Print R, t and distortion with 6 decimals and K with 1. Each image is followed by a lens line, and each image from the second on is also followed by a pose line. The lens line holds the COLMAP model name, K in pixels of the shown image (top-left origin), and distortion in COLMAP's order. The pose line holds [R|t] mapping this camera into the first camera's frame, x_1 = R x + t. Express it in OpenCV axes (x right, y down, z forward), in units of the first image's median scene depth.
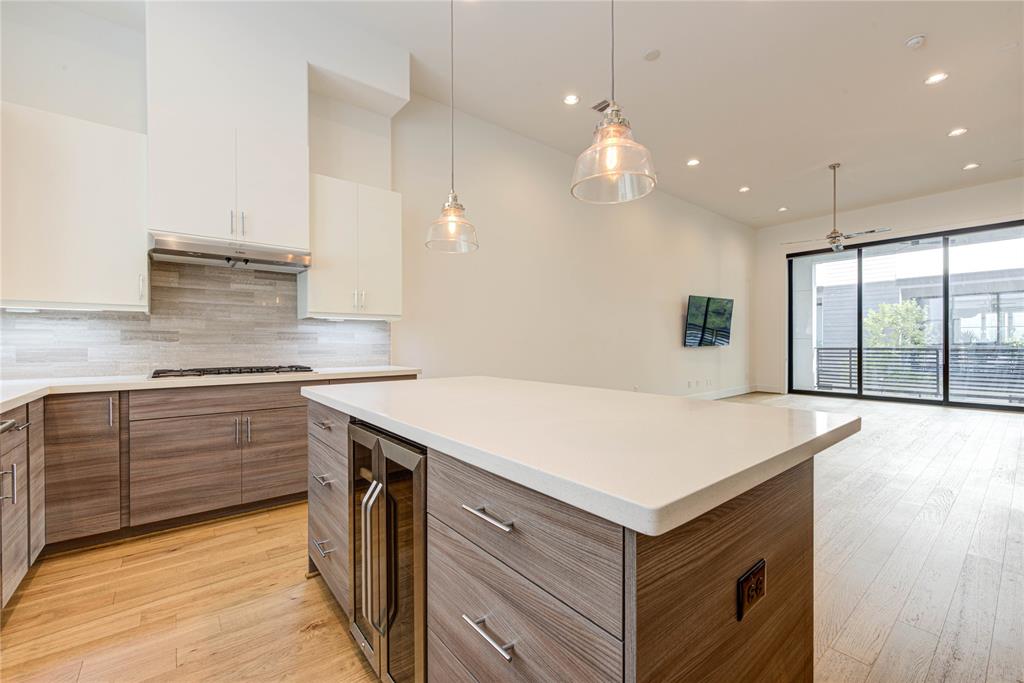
lens RADIAL K [[430.4, 0, 513.1], [0, 430.4, 344.4], [0, 0, 1]] dist [0.000075, -0.000120]
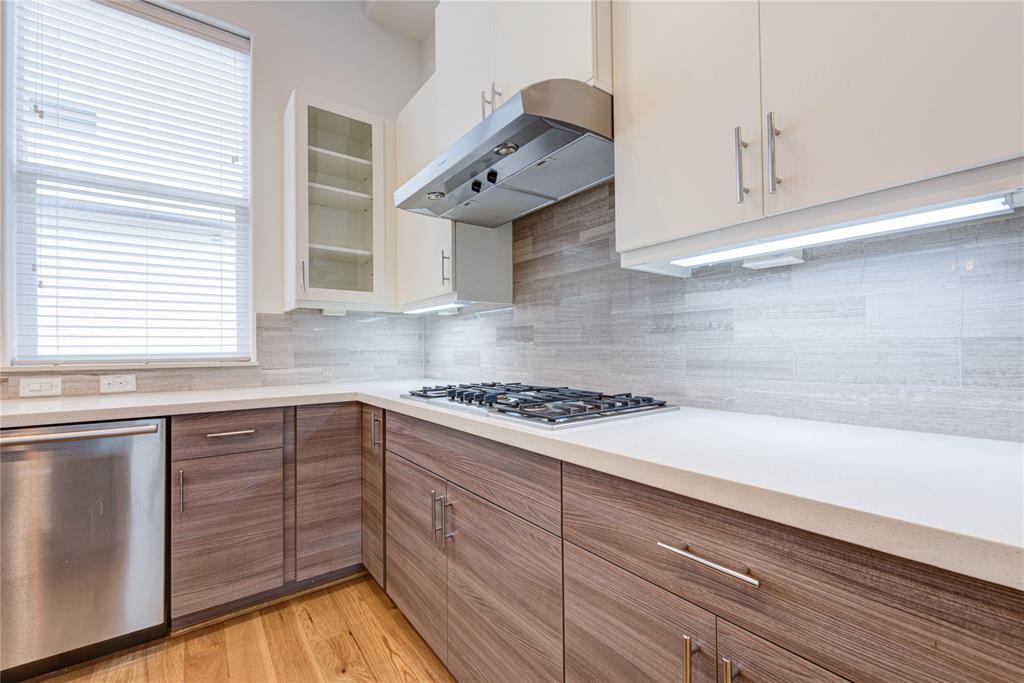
lens RADIAL K [[430.4, 0, 511.5], [0, 430.4, 339.5], [0, 0, 1]] dist [0.000075, -0.000120]
pose [[-0.044938, -0.020184, -0.998786, -0.123807], [0.007755, 0.999759, -0.020553, 0.003876], [0.998960, -0.008669, -0.044771, 1.009875]]
